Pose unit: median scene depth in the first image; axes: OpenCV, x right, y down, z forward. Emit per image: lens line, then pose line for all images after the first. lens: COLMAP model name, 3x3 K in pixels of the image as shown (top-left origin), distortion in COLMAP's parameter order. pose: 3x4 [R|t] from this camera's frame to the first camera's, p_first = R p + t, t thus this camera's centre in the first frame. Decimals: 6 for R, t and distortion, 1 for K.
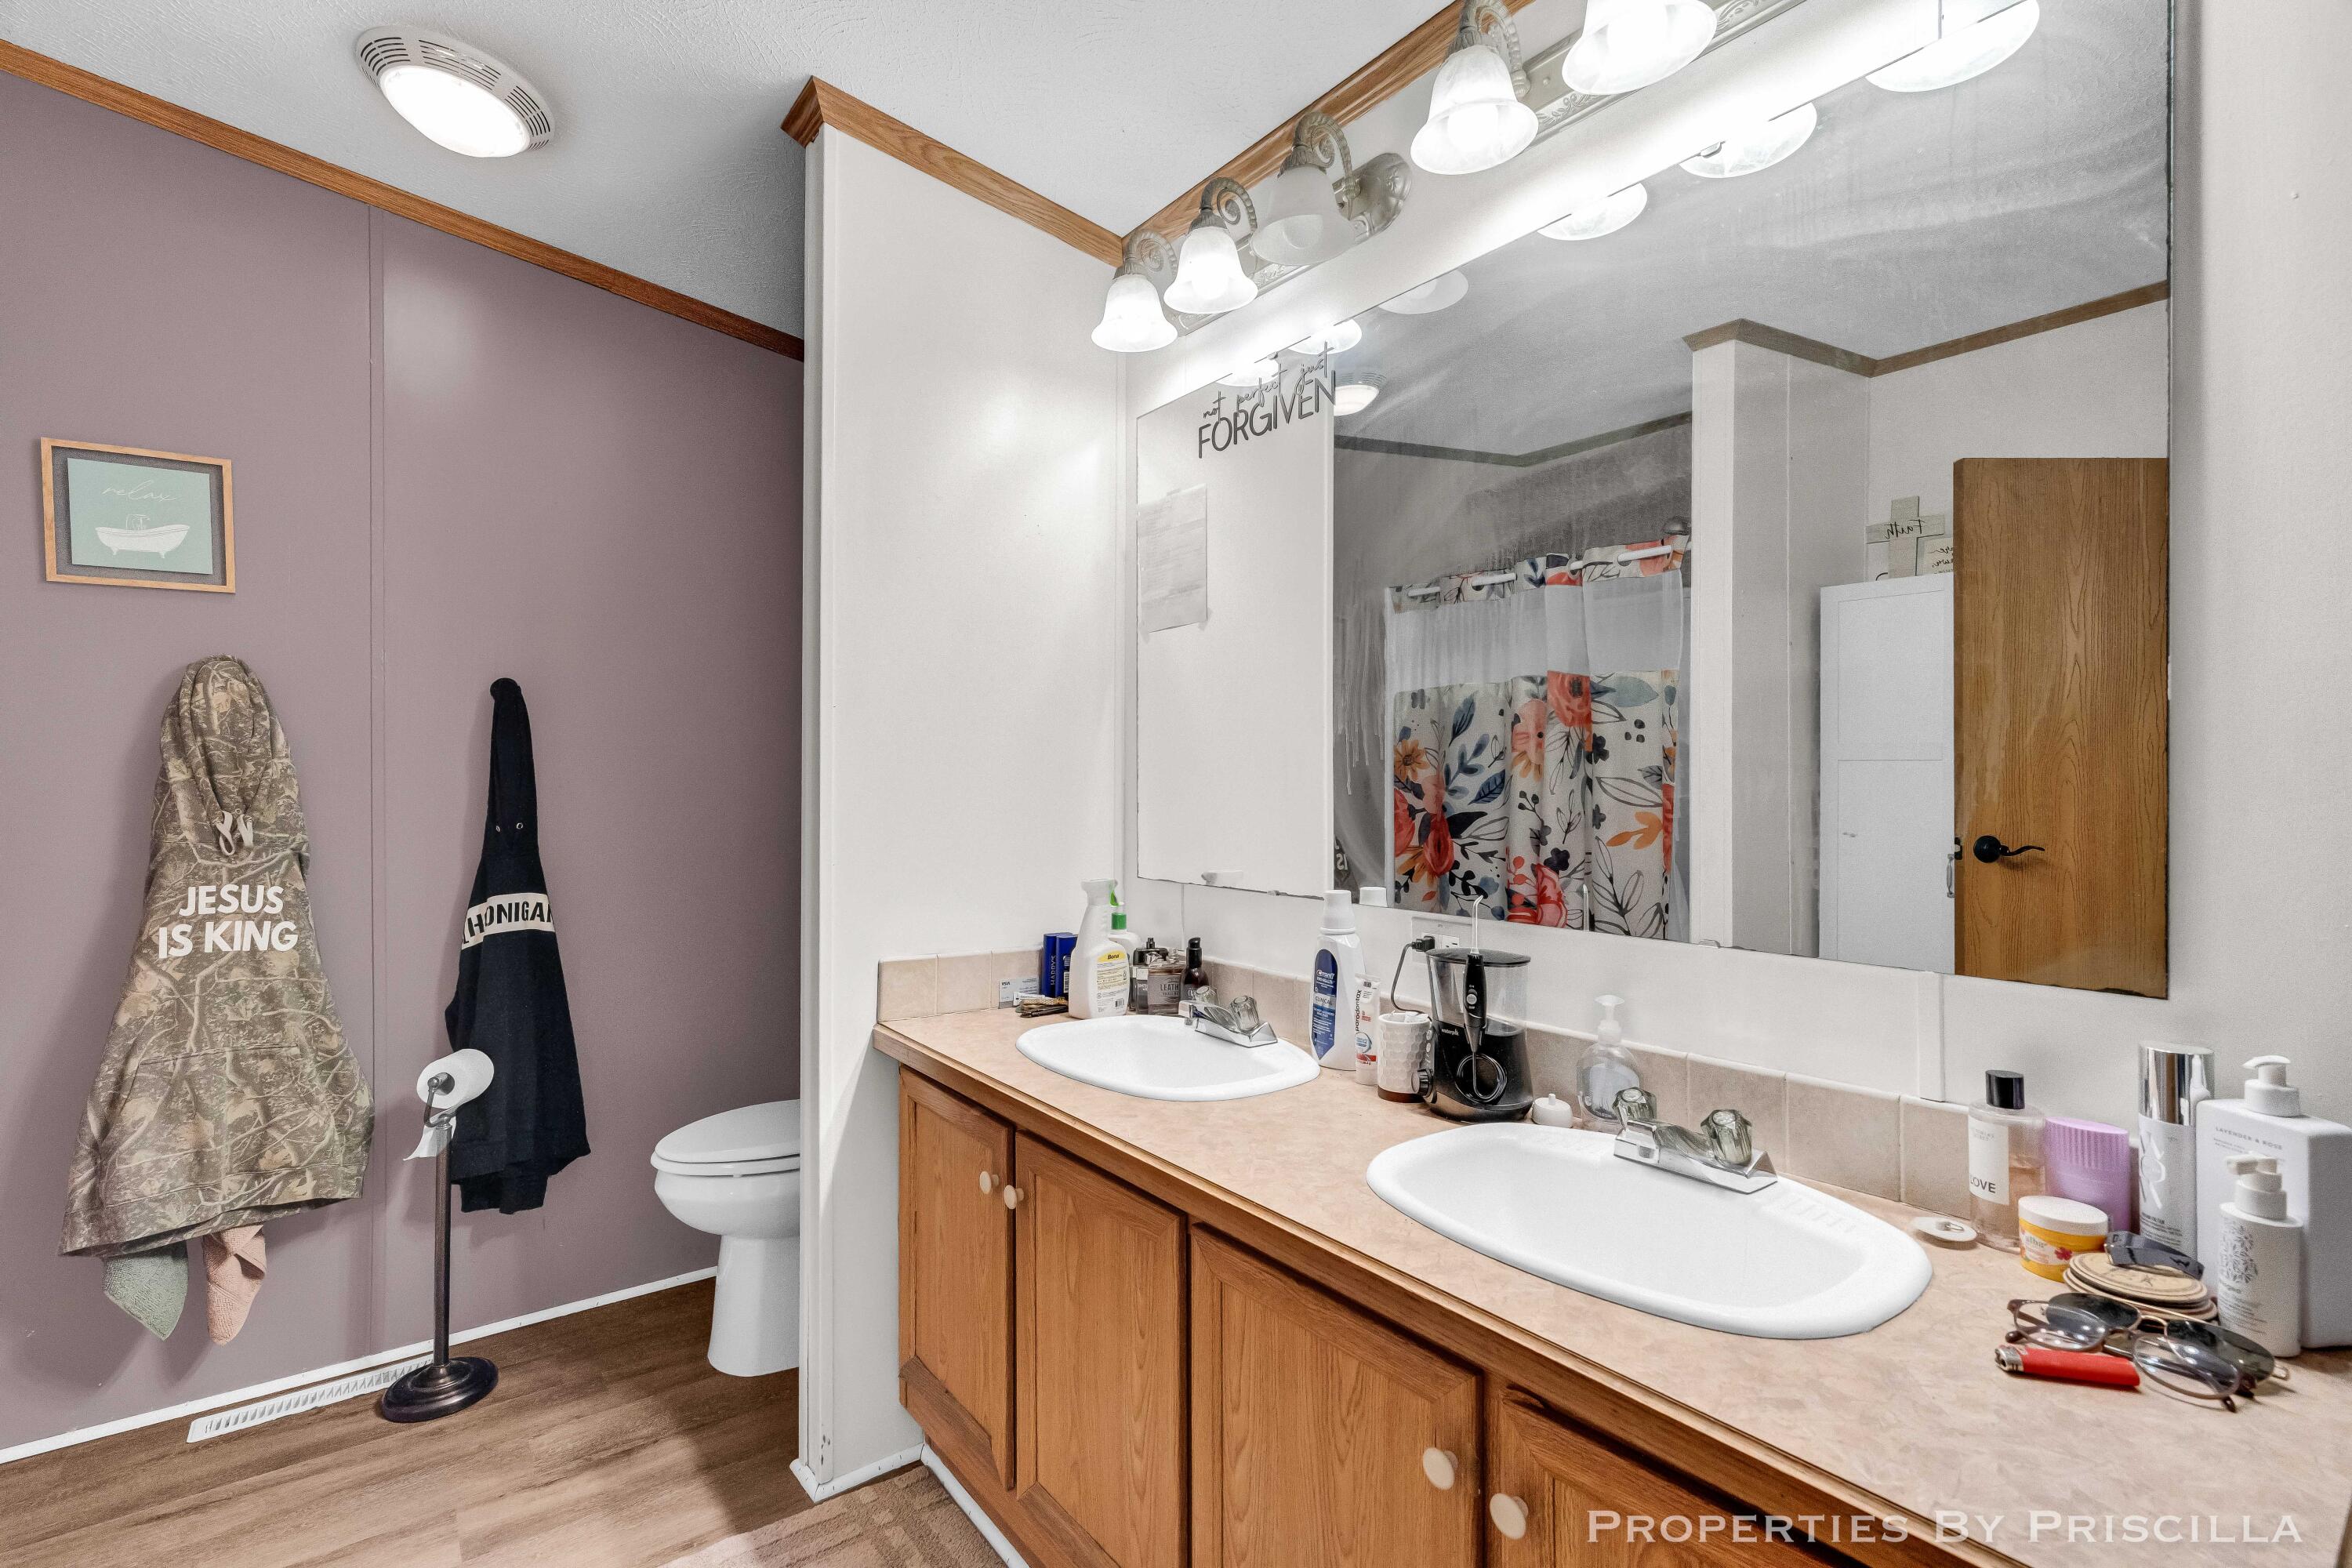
lens RADIAL K [[1077.7, 0, 1173.0], [0, 1077.7, 788.8], [0, 0, 1]] dist [-0.001386, 0.000583]
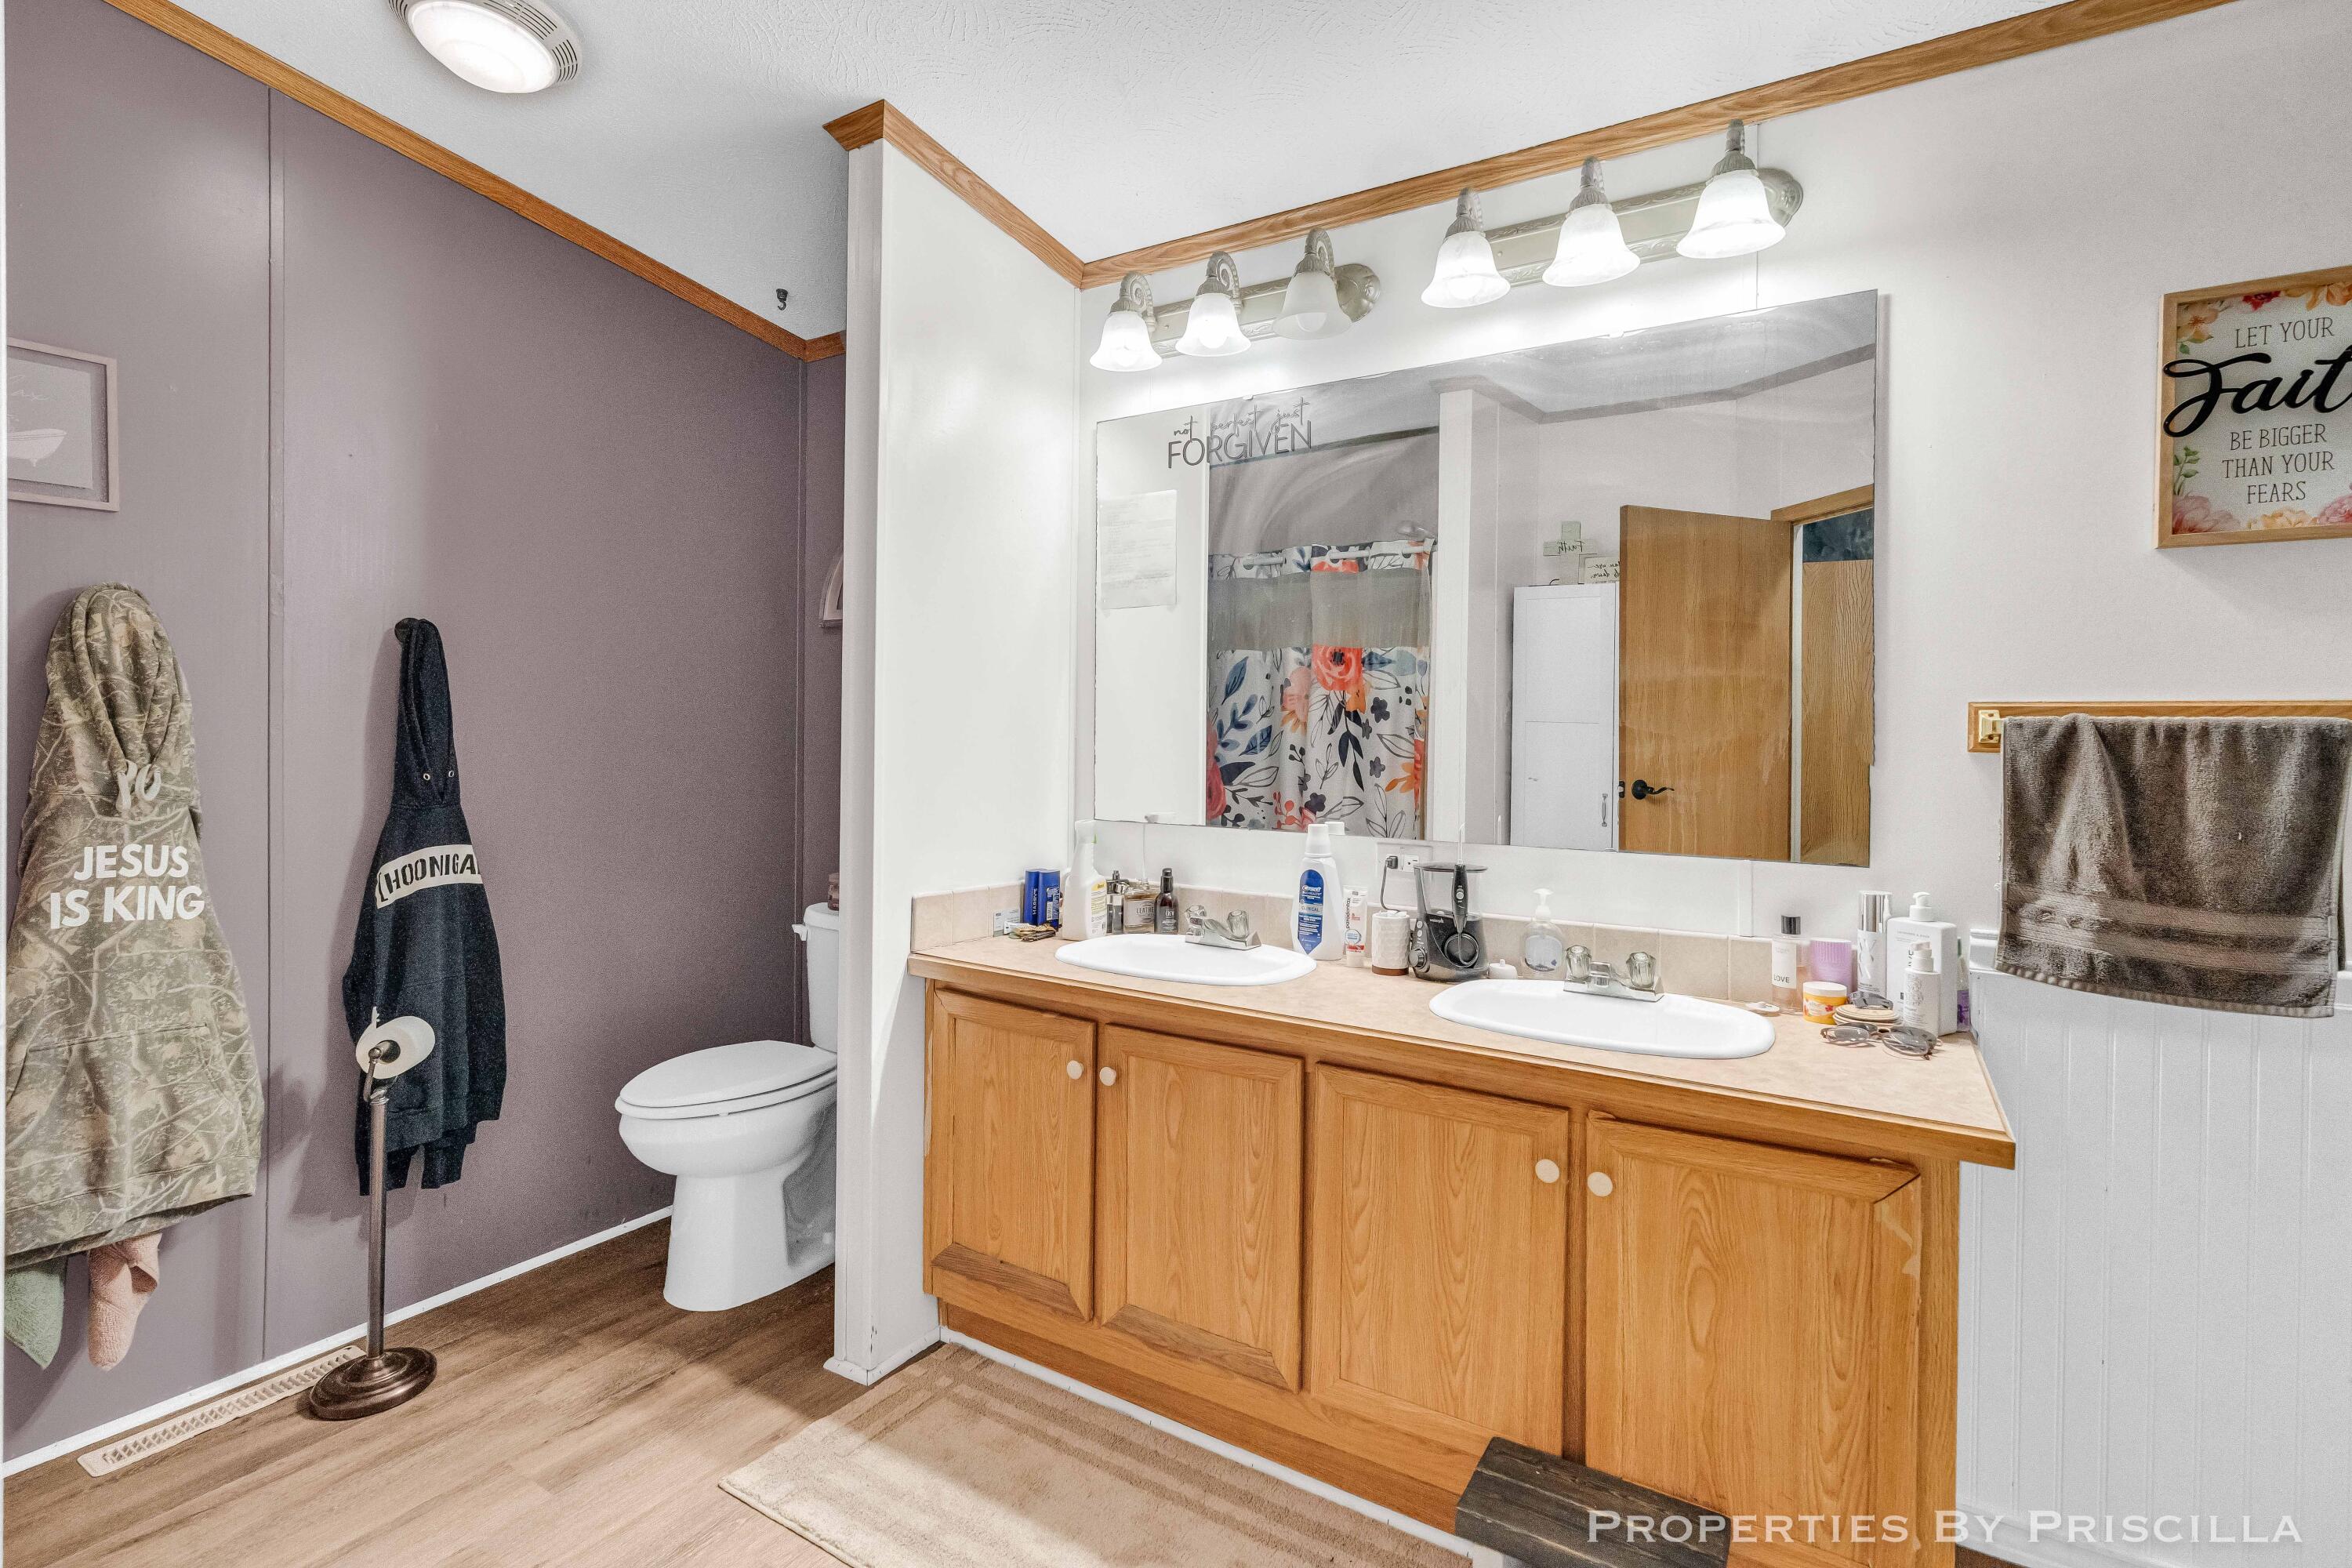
lens RADIAL K [[1140.2, 0, 1176.3], [0, 1140.2, 739.1], [0, 0, 1]] dist [-0.000650, 0.000539]
pose [[0.930645, 0.010143, 0.365783, -0.435037], [-0.011446, 0.999934, 0.001394, -0.007415], [-0.365745, -0.005484, 0.930699, -0.186893]]
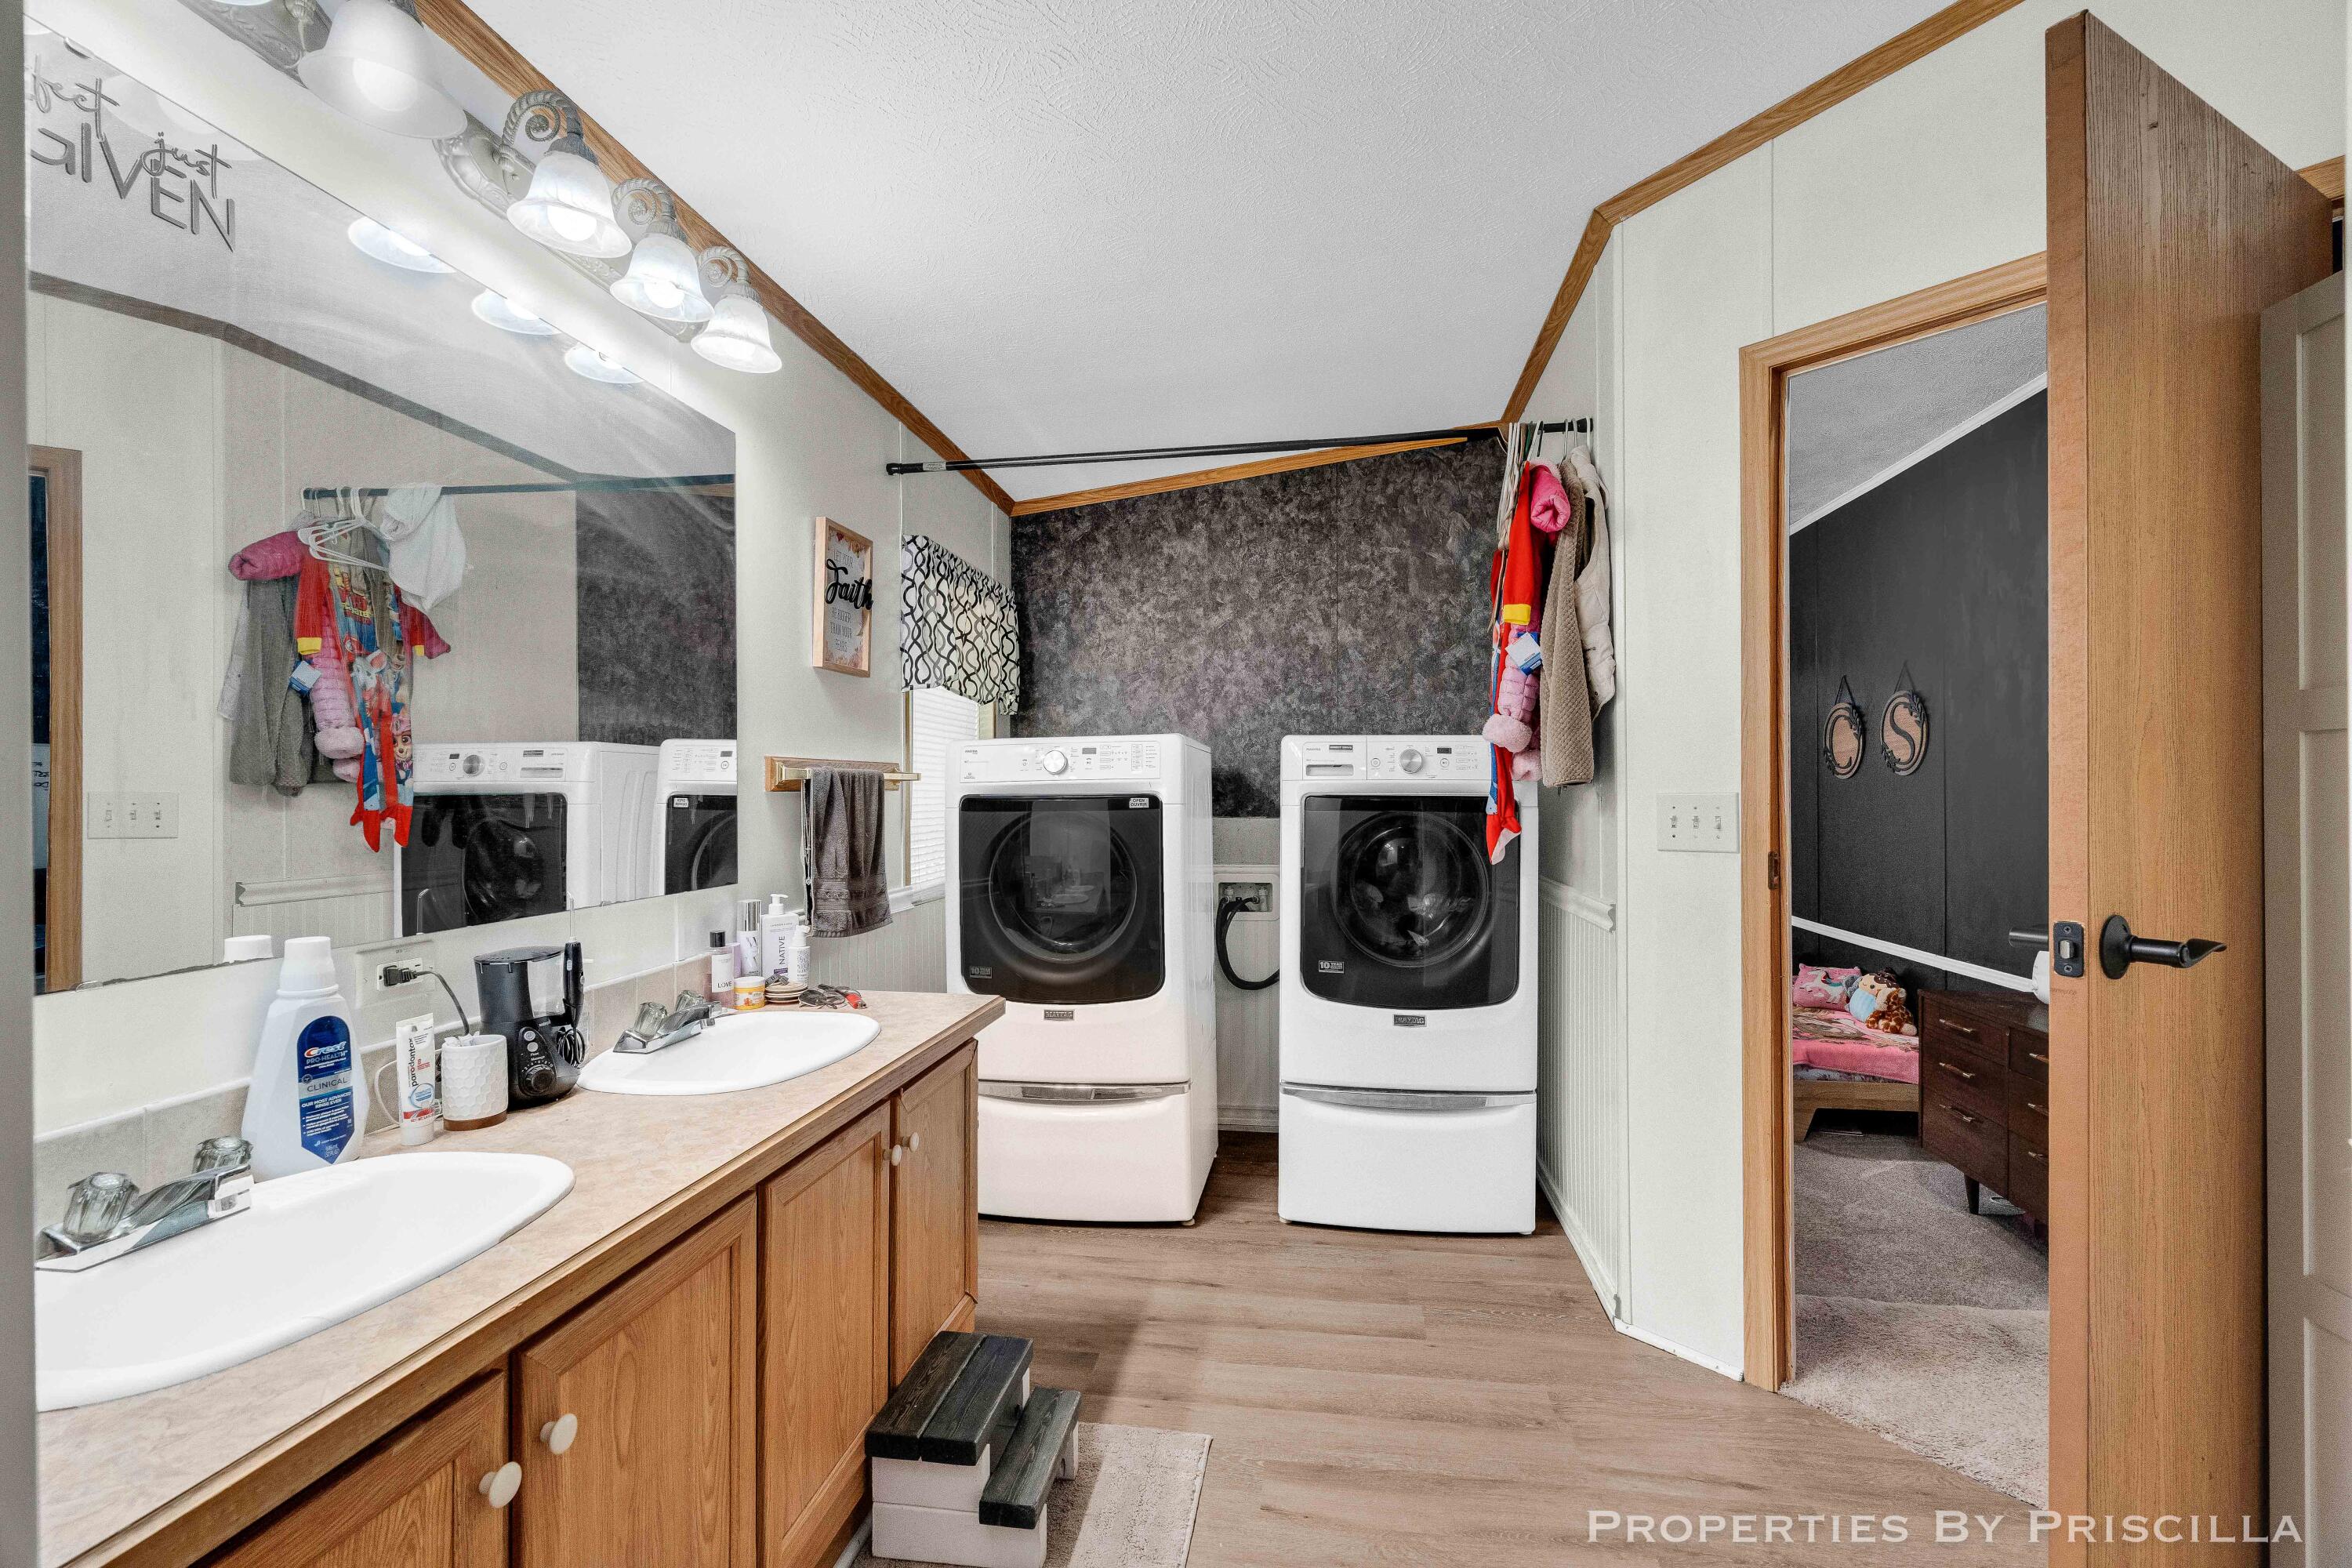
lens RADIAL K [[1077.7, 0, 1173.0], [0, 1077.7, 788.8], [0, 0, 1]] dist [-0.001386, 0.000583]
pose [[-0.702876, 0.014961, 0.711155, -0.677024], [0.018188, 0.999830, -0.003058, 0.004025], [-0.711080, 0.010785, -0.703029, 0.933710]]
